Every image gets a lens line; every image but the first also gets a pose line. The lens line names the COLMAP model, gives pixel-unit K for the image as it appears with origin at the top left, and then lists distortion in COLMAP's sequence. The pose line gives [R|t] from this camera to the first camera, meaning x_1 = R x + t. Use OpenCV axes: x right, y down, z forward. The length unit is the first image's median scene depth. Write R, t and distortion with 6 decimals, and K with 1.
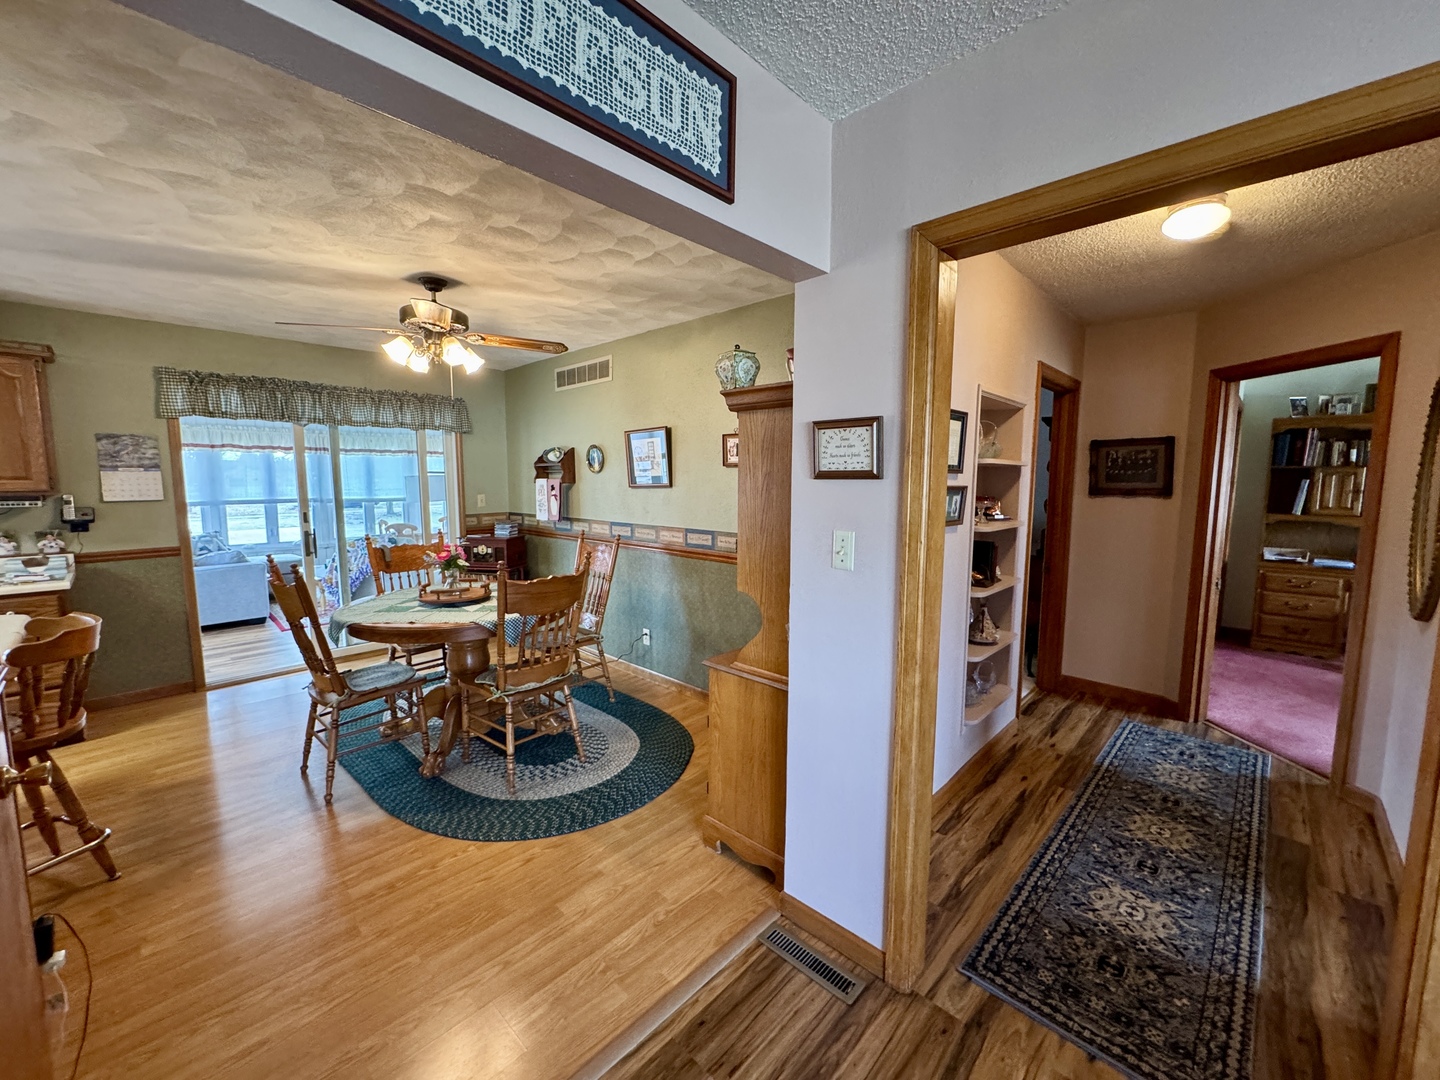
lens RADIAL K [[573.0, 0, 722.3], [0, 573.0, 536.4], [0, 0, 1]] dist [-0.001461, -0.000025]
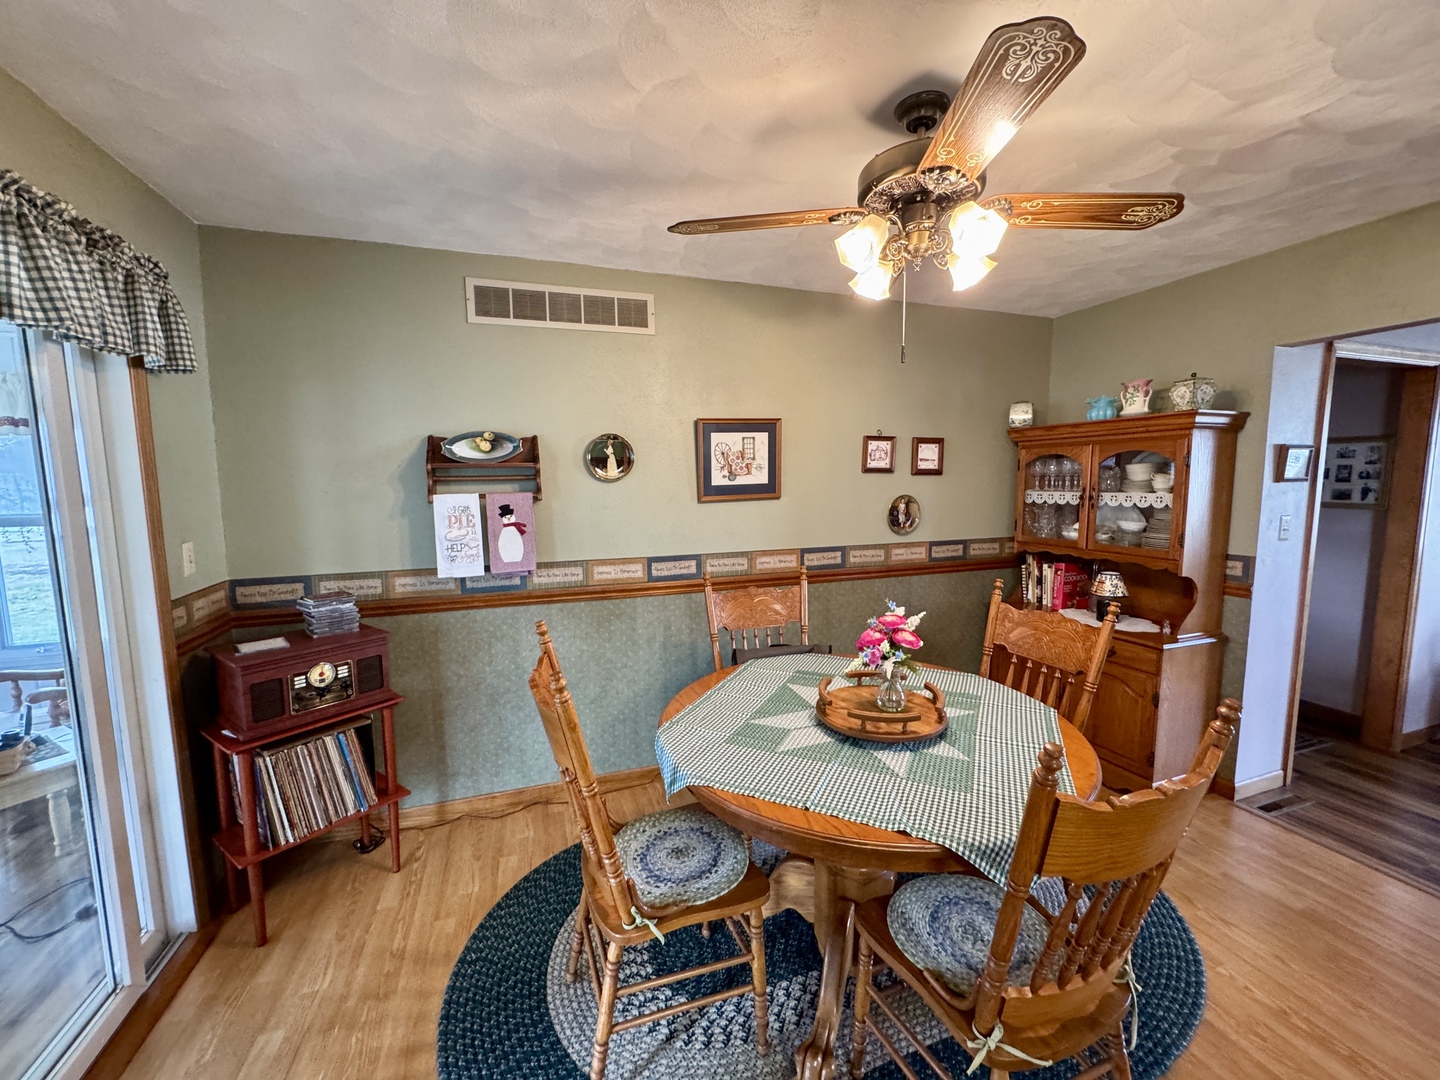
lens RADIAL K [[573.0, 0, 722.3], [0, 573.0, 536.4], [0, 0, 1]] dist [-0.001461, -0.000025]
pose [[0.455496, -0.092991, 0.885368, -0.694208], [0.103780, 0.993295, 0.050934, -0.070094], [-0.884168, 0.068683, 0.462093, 0.611781]]
